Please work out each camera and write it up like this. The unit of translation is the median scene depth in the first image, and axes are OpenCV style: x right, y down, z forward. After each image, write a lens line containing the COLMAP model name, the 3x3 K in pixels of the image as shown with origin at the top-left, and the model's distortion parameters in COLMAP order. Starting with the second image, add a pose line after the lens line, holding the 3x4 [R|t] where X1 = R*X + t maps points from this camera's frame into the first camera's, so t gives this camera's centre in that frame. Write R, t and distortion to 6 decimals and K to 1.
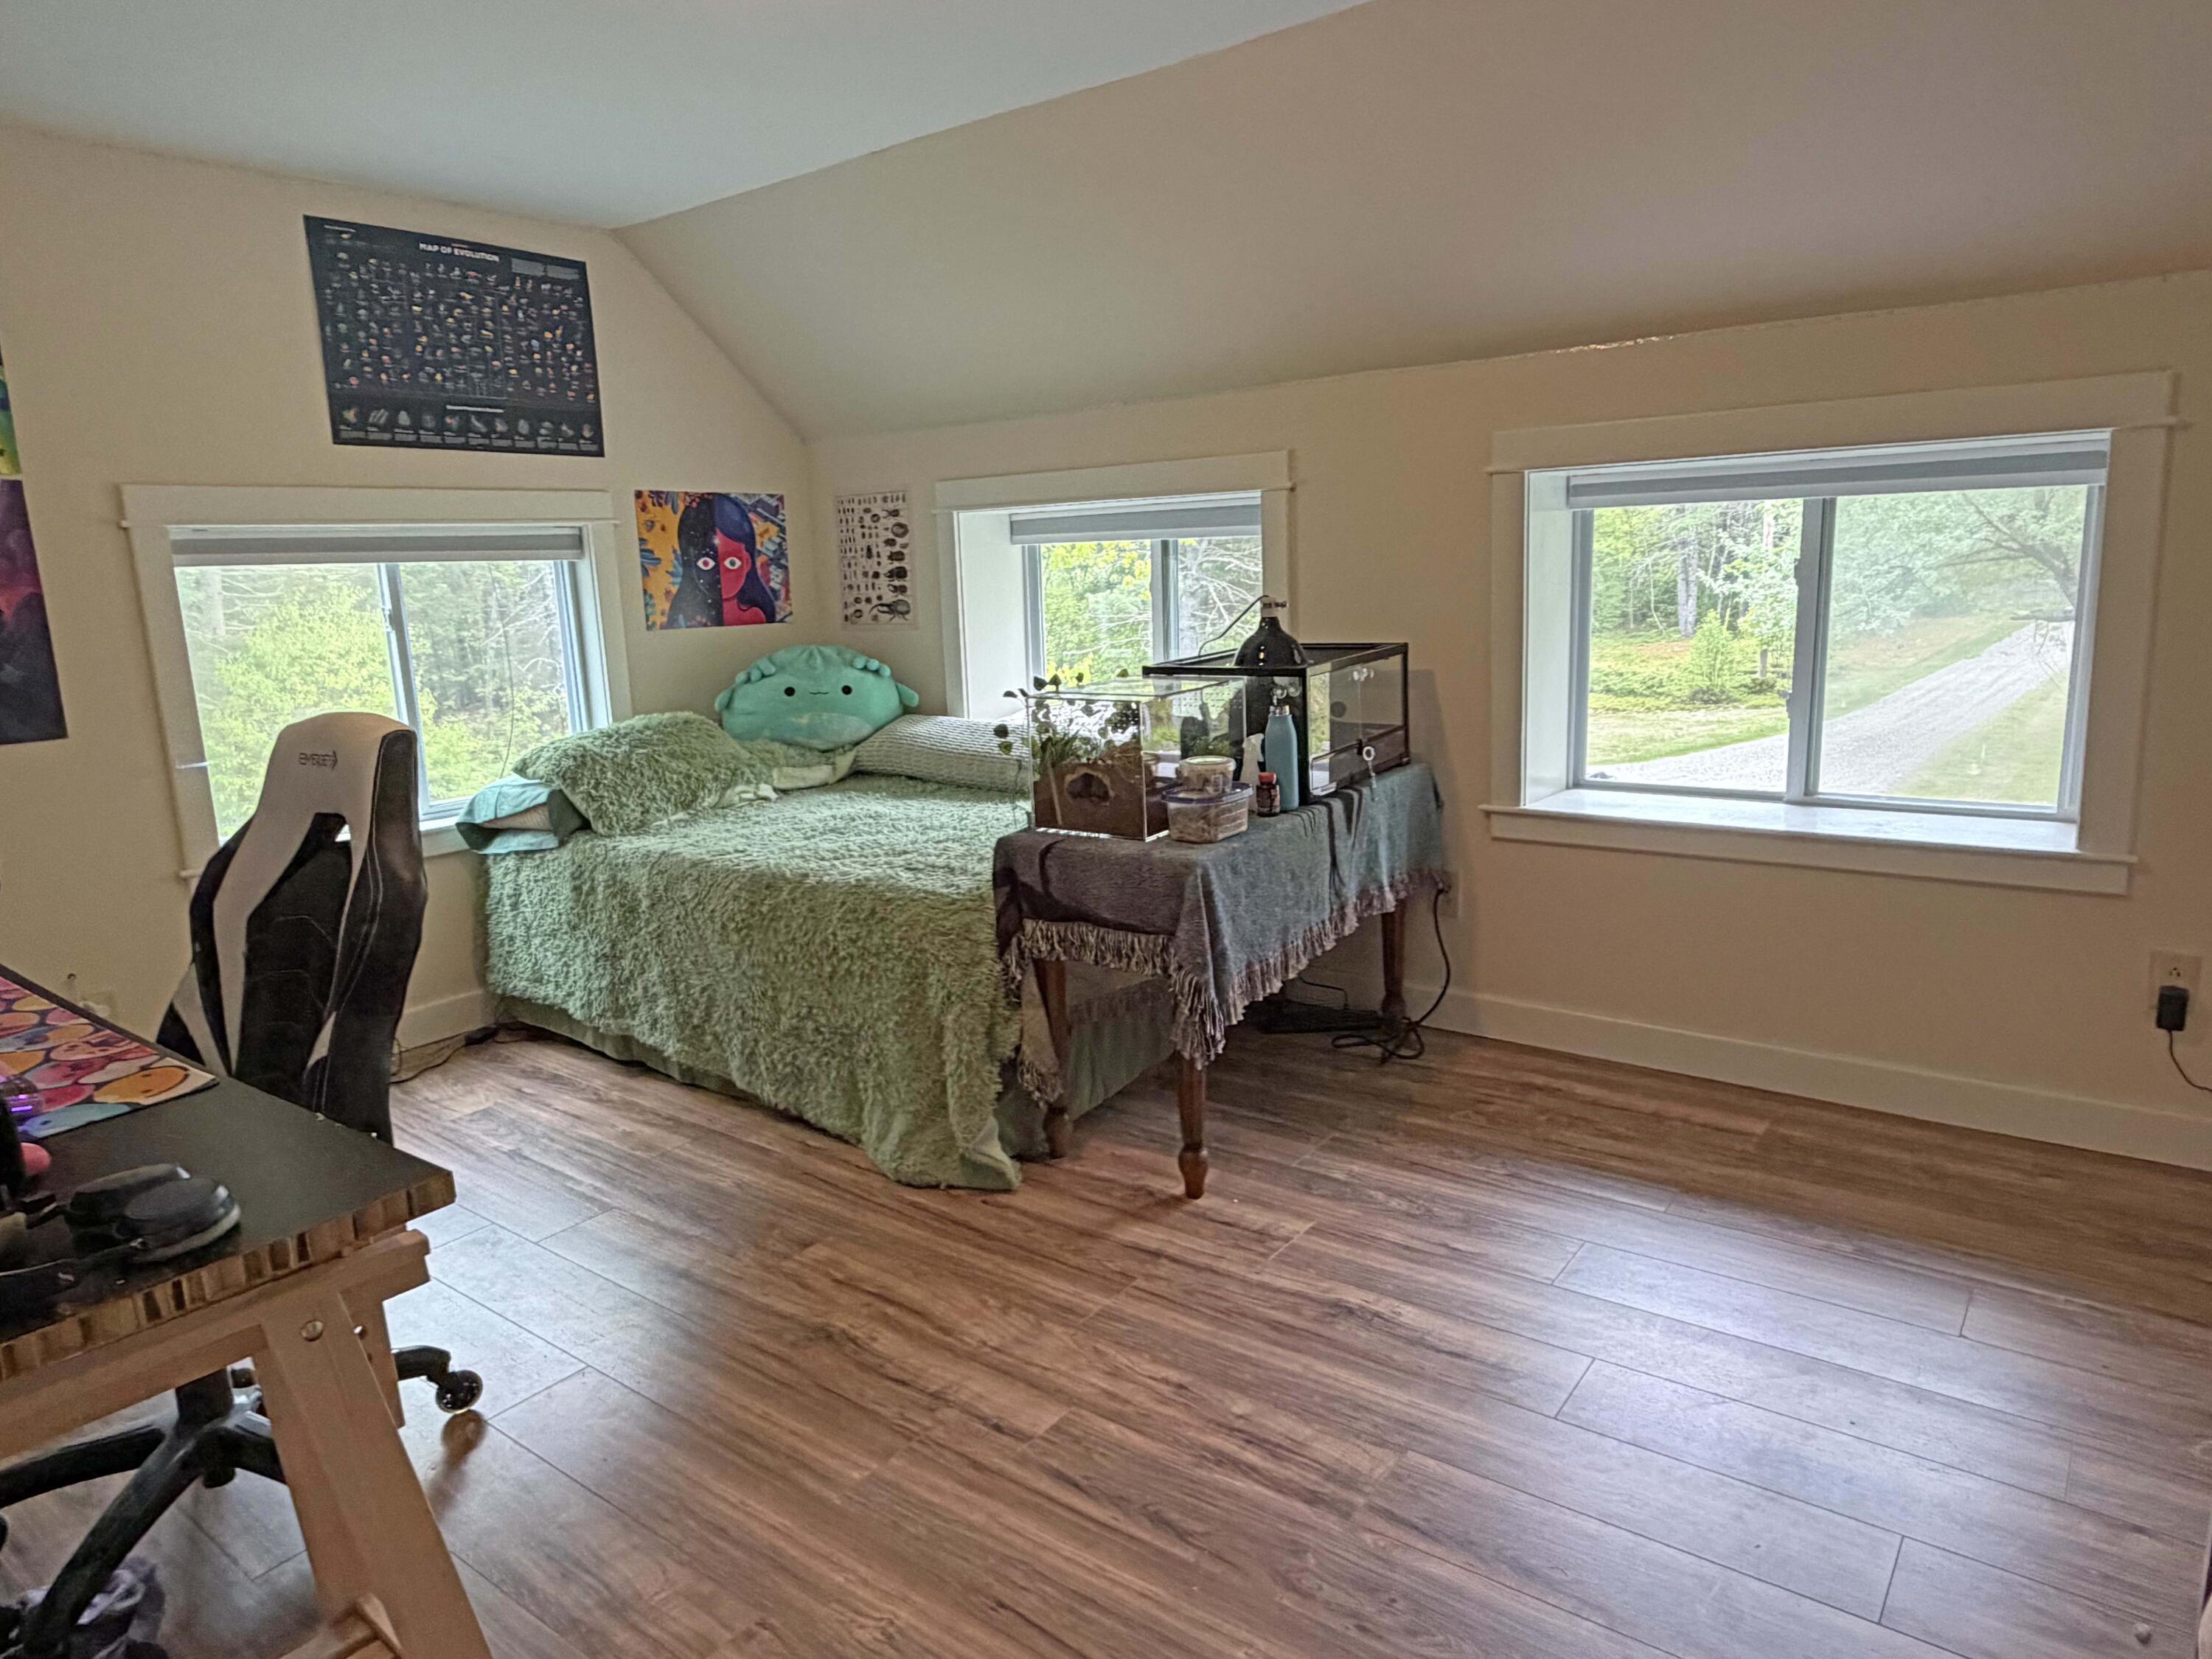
lens RADIAL K [[1420.1, 0, 1101.3], [0, 1420.1, 836.1], [0, 0, 1]] dist [0.001680, 0.000368]
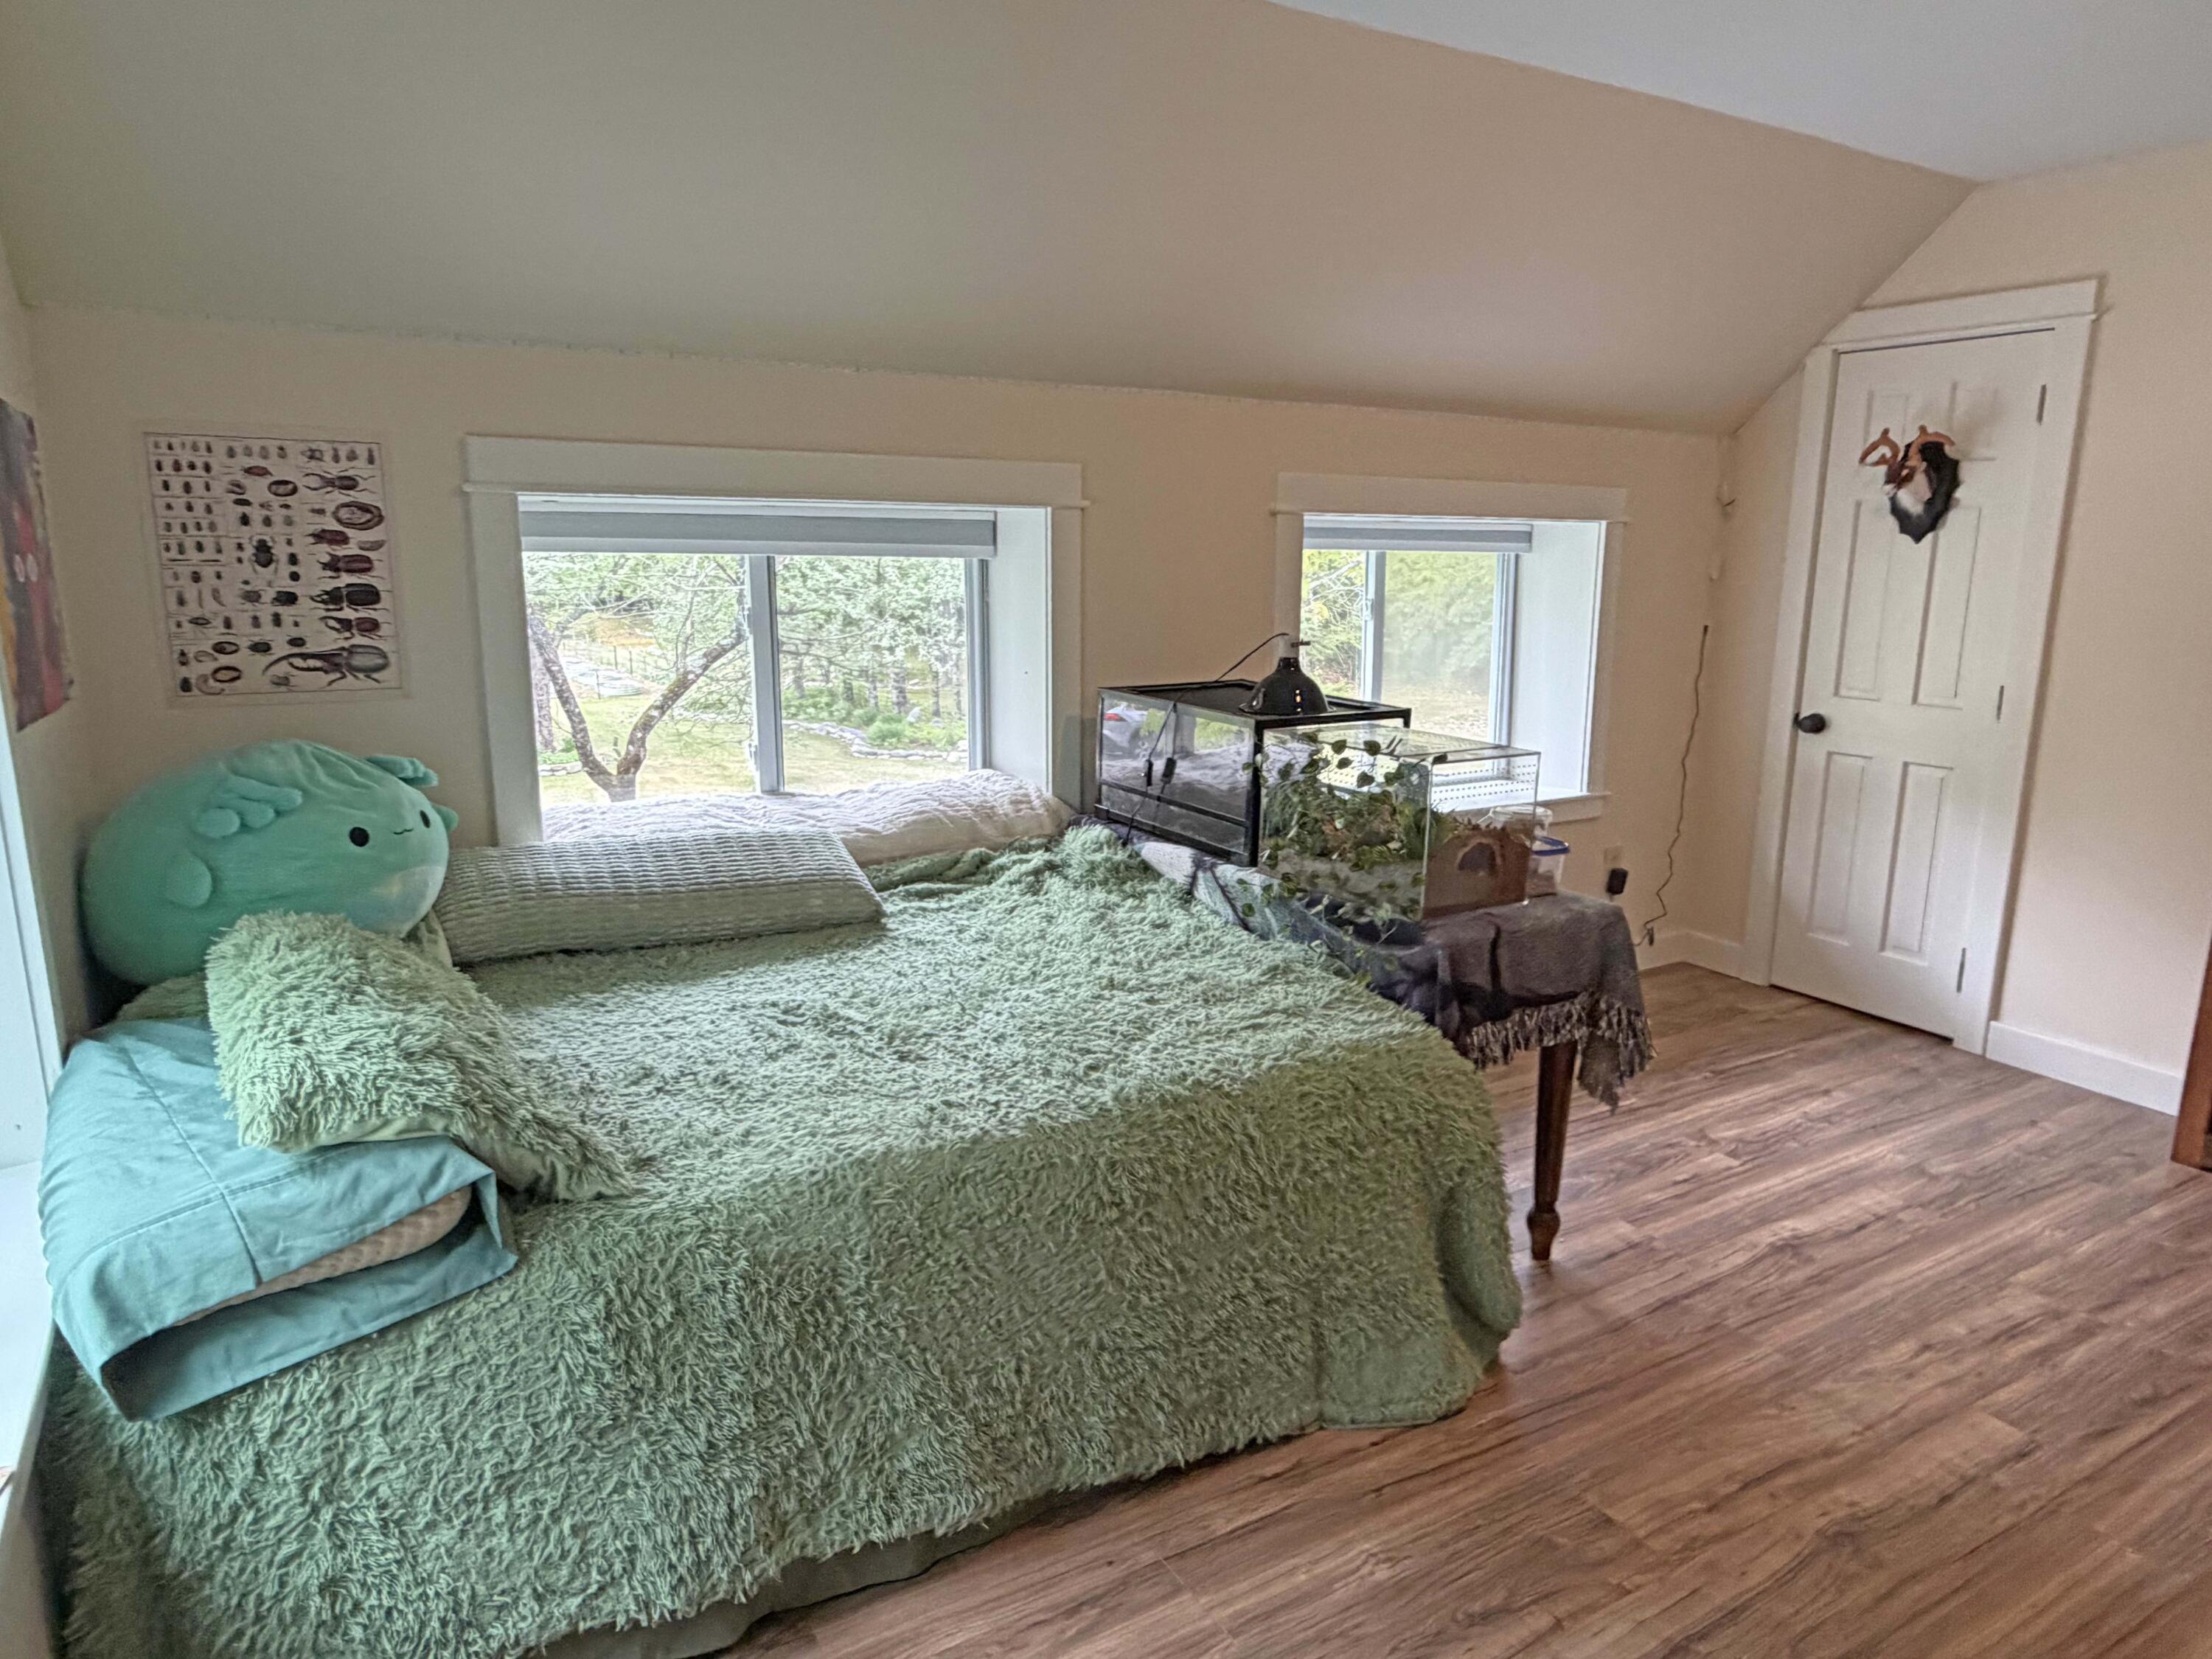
lens RADIAL K [[1420.1, 0, 1101.3], [0, 1420.1, 836.1], [0, 0, 1]] dist [0.001680, 0.000368]
pose [[0.353859, -0.147949, 0.923523, -0.581971], [0.155536, 0.982969, 0.097877, -0.110204], [-0.922276, 0.109007, 0.370844, 0.580270]]
